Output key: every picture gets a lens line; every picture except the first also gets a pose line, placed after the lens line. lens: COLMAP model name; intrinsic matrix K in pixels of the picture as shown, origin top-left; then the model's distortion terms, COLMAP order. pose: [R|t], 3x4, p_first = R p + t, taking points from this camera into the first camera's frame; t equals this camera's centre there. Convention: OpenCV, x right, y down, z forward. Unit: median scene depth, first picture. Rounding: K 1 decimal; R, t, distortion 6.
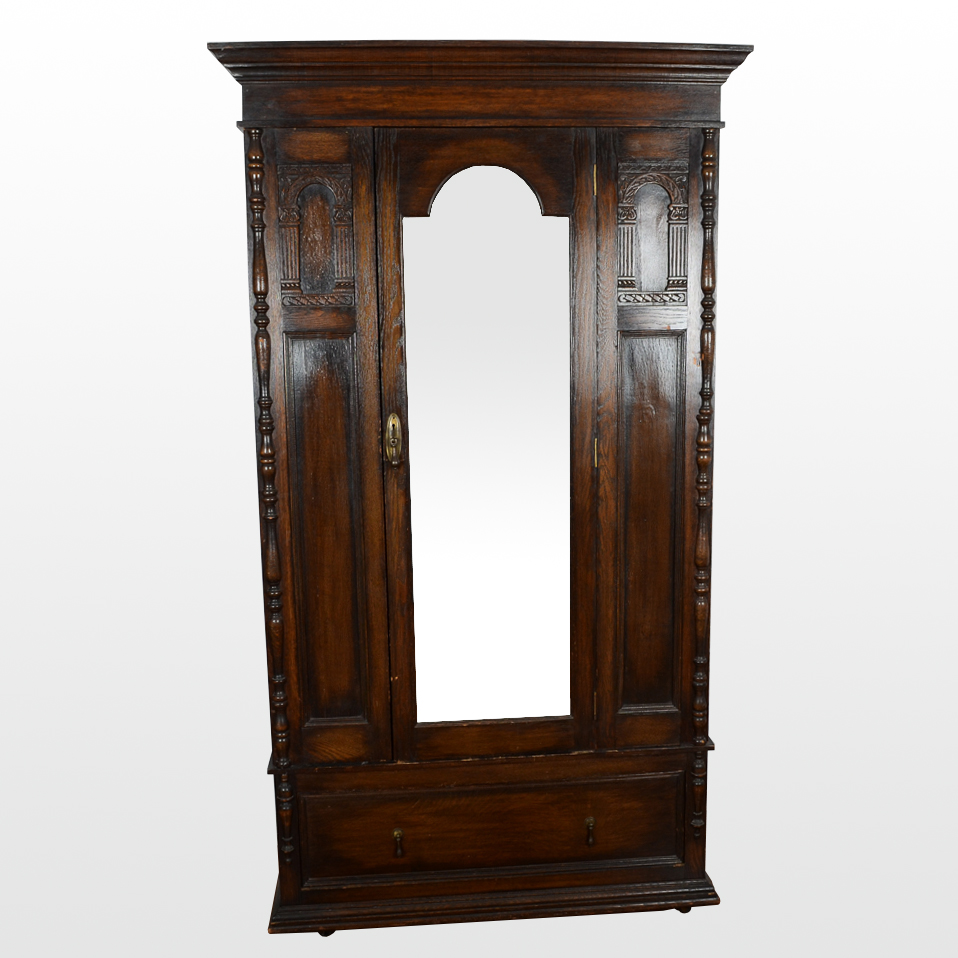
lens RADIAL K [[1279.9, 0, 479.5], [0, 1279.9, 480.9], [0, 0, 1]] dist [-0.095653, 0.000000]
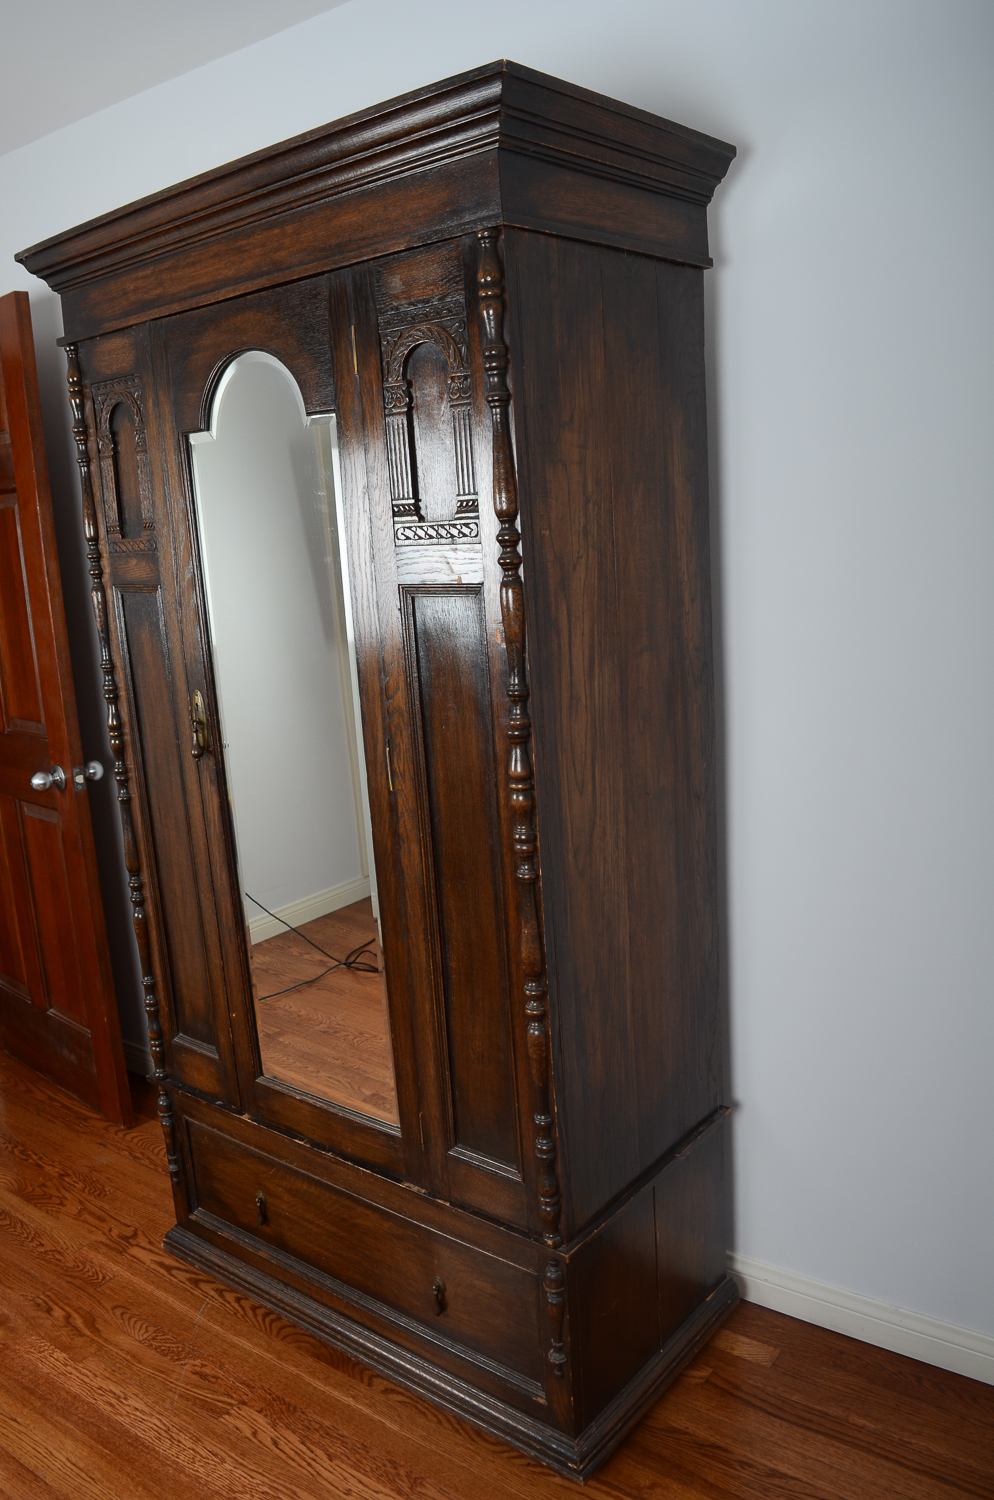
lens RADIAL K [[1178.1, 0, 496.1], [0, 1178.1, 747.5], [0, 0, 1]] dist [-0.085468, 0.008048]
pose [[0.699188, 0.110407, -0.706362, 0.565897], [-0.060157, 0.993585, 0.095755, -0.096062], [0.712403, -0.024459, 0.701344, 0.621171]]
